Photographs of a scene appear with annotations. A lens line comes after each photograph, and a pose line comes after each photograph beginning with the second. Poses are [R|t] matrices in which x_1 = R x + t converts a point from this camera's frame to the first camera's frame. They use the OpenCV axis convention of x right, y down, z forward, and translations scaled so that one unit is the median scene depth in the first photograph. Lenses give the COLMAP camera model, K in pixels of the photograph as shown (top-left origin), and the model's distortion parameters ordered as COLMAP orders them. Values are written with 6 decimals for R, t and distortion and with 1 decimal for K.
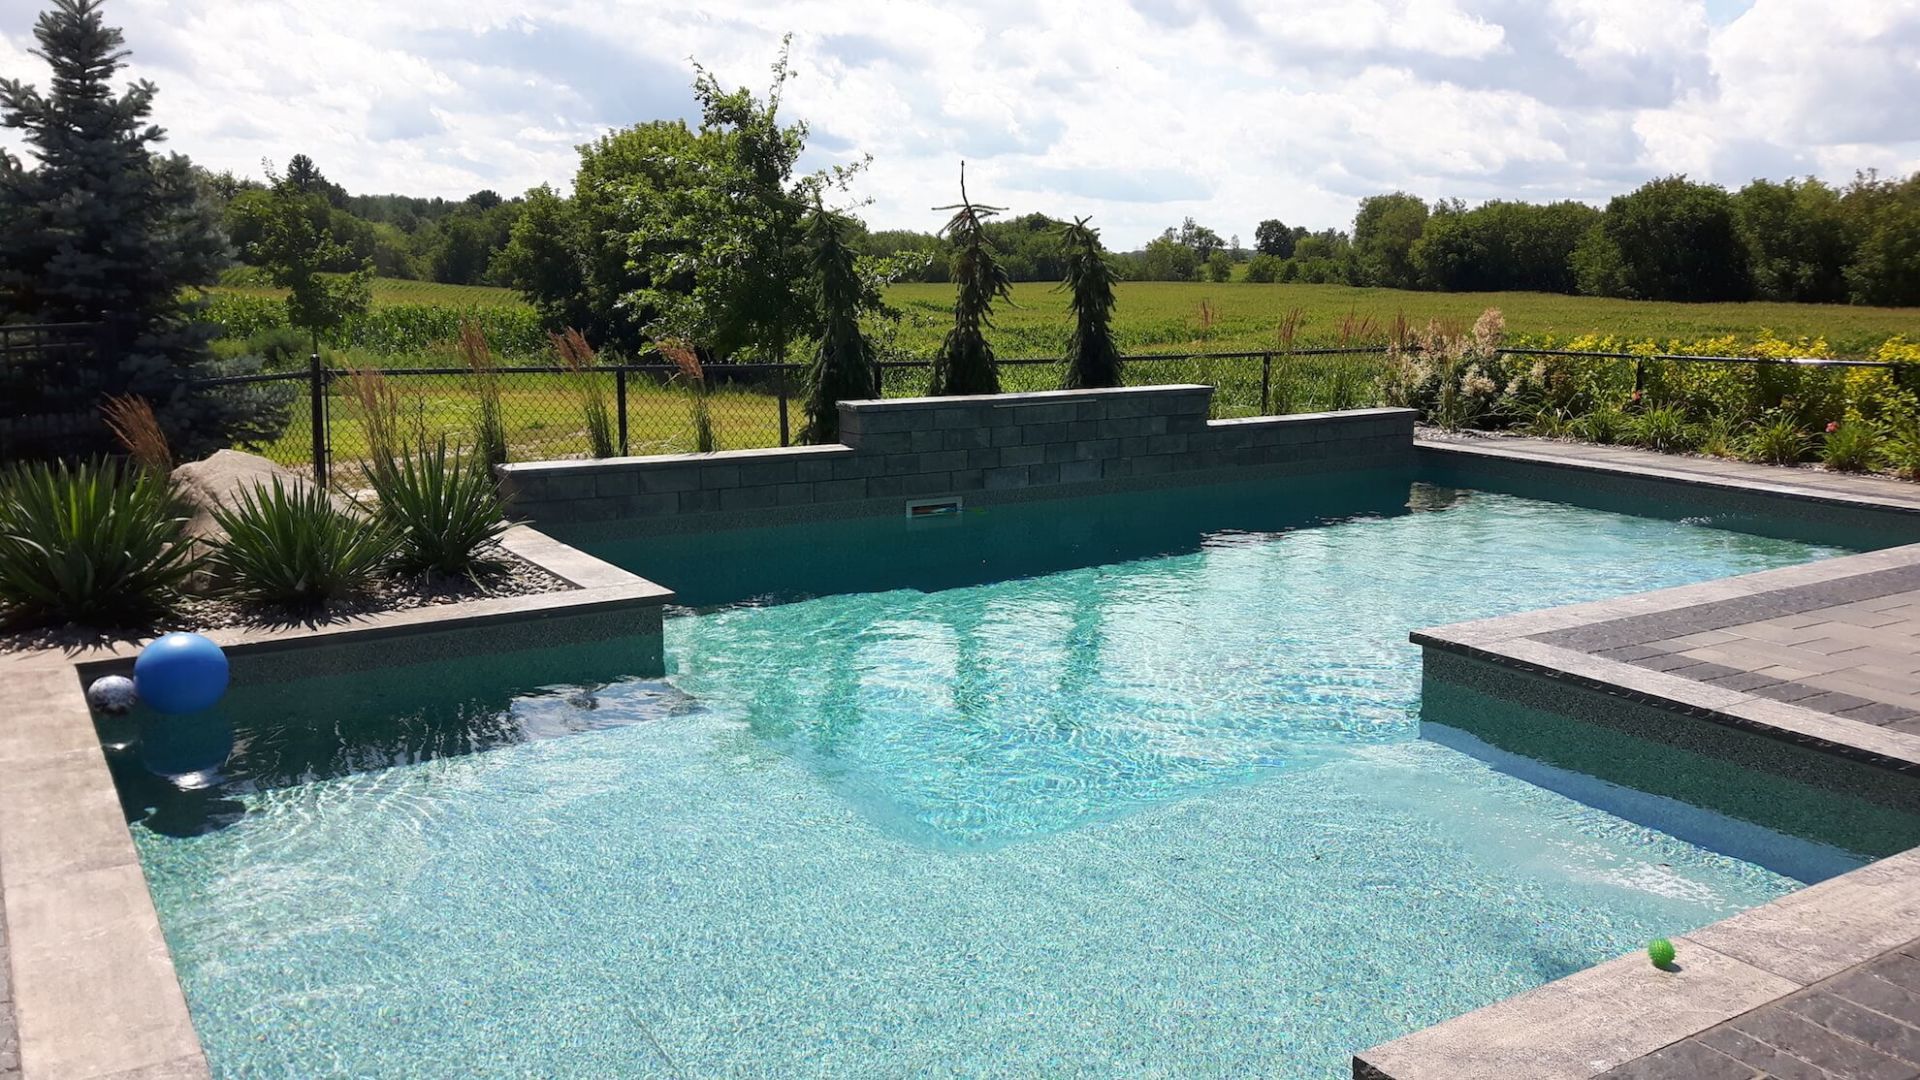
lens RADIAL K [[1594.6, 0, 960.0], [0, 1594.6, 540.0], [0, 0, 1]] dist [-0.009749, 0.018901]
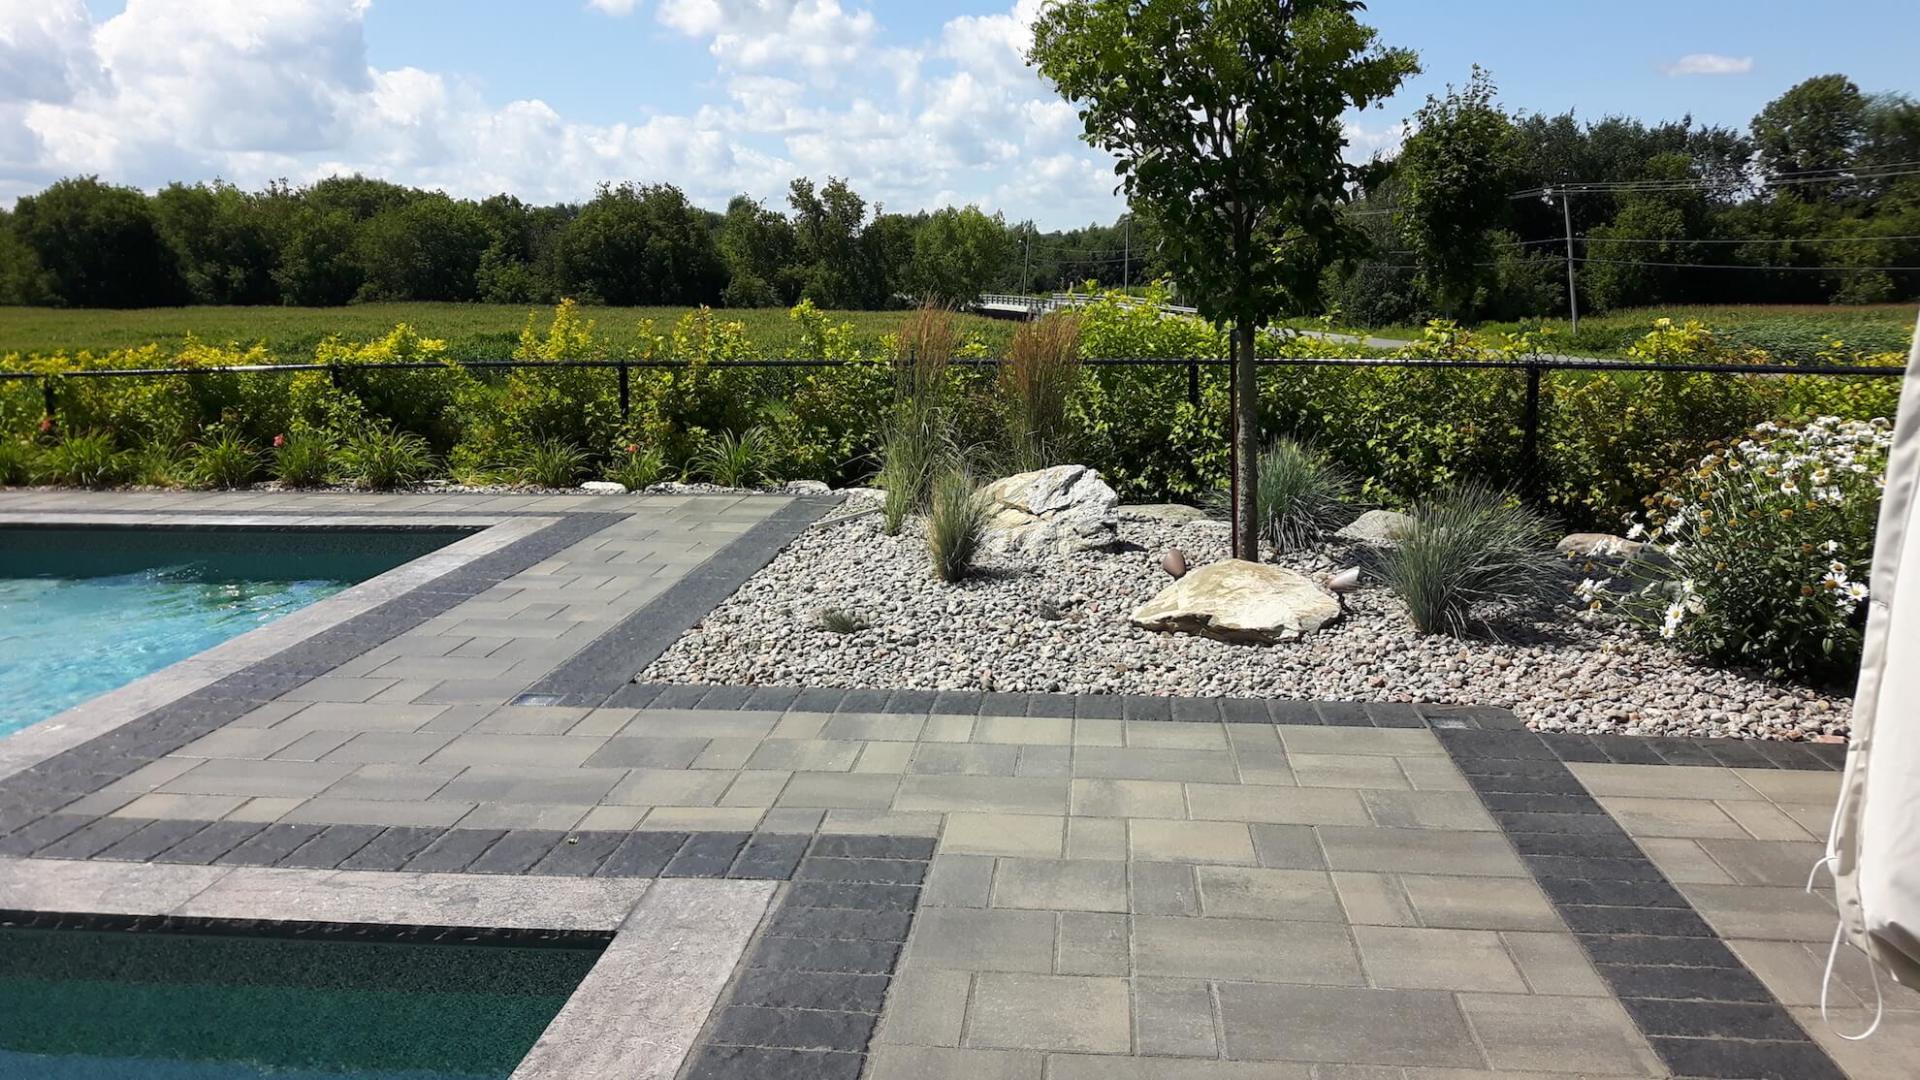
lens RADIAL K [[1594.6, 0, 960.0], [0, 1594.6, 540.0], [0, 0, 1]] dist [-0.009749, 0.018901]
pose [[0.619240, -0.145894, 0.771529, 0.072345], [0.148366, 0.986627, 0.067488, -0.016387], [-0.771057, 0.072677, 0.632605, 0.121421]]
